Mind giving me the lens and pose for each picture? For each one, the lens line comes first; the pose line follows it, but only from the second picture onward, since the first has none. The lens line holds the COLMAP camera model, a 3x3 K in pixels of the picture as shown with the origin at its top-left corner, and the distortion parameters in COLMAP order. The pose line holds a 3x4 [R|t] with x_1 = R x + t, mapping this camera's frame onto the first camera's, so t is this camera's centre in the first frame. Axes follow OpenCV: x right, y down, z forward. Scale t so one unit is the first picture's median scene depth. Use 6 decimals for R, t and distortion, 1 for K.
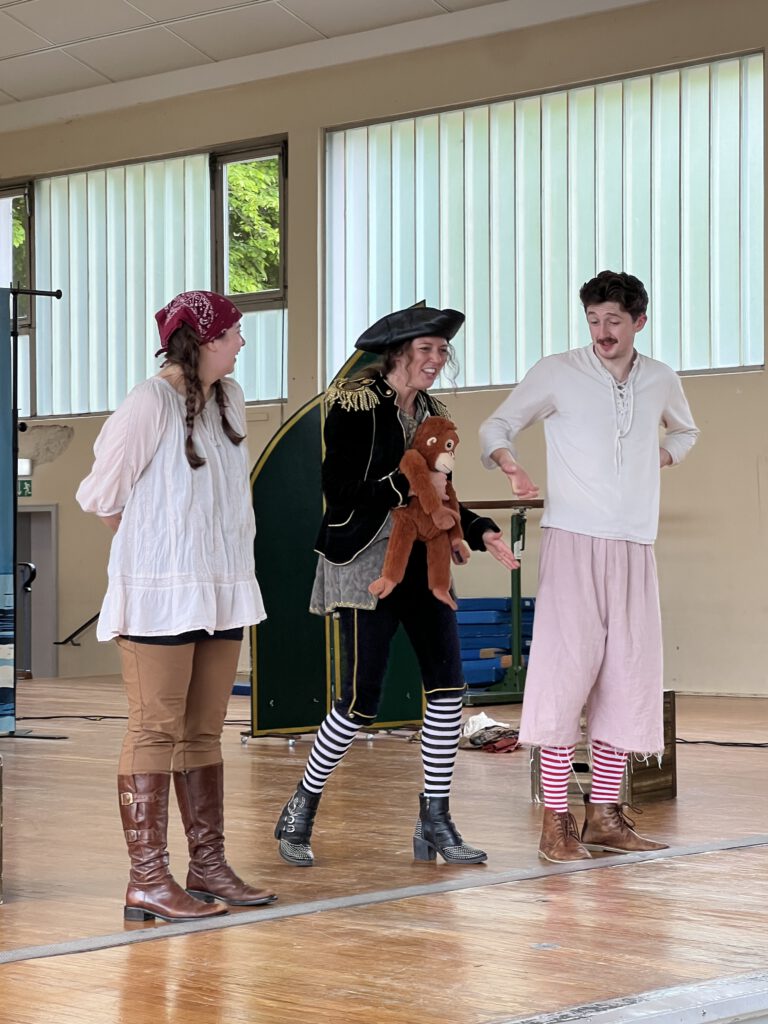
lens RADIAL K [[2525.0, 0, 384.0], [0, 2525.0, 512.0], [0, 0, 1]] dist [0.011158, 0.252432]
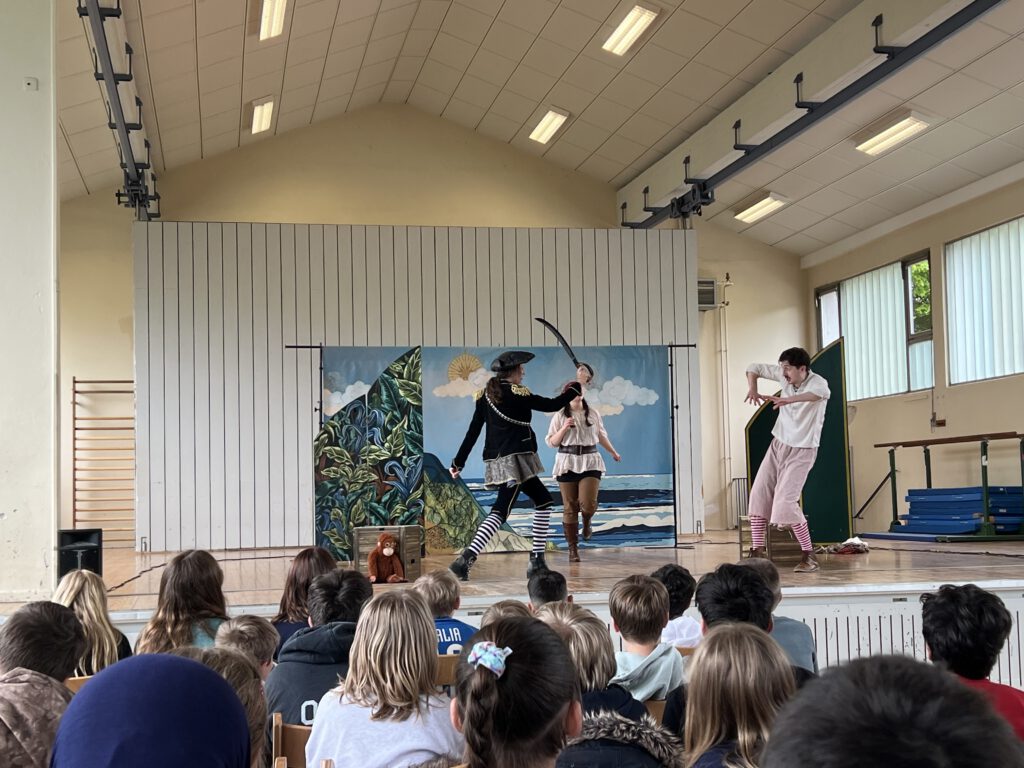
lens RADIAL K [[1443.3, 0, 518.0], [0, 1443.3, 391.5], [0, 0, 1]] dist [0.294216, -1.200518]
pose [[0.822314, -0.052229, -0.566631, 0.387716], [0.022243, 0.997968, -0.059706, 0.021139], [0.568598, 0.036493, 0.821805, -0.101602]]
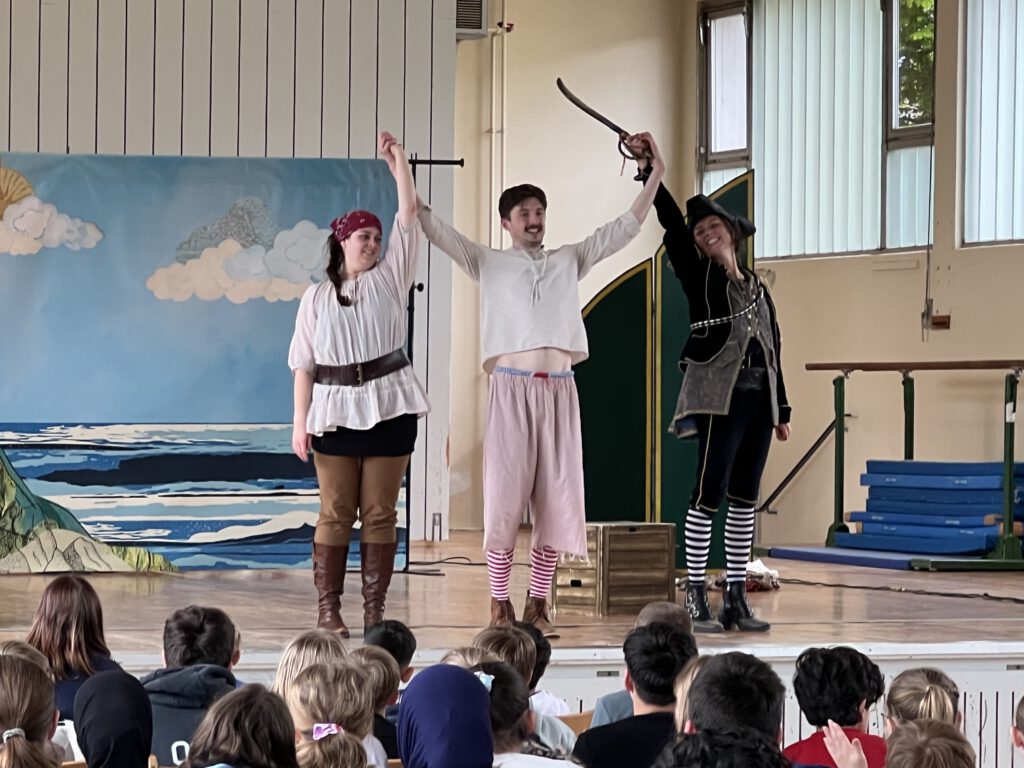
lens RADIAL K [[4232.4, 0, 512.0], [0, 4232.4, 384.0], [0, 0, 1]] dist [-0.243796, -4.715381]
pose [[0.904798, 0.015132, -0.425571, 0.556712], [-0.012377, 0.999881, 0.009236, -0.007989], [0.425660, -0.003089, 0.904878, -0.520766]]
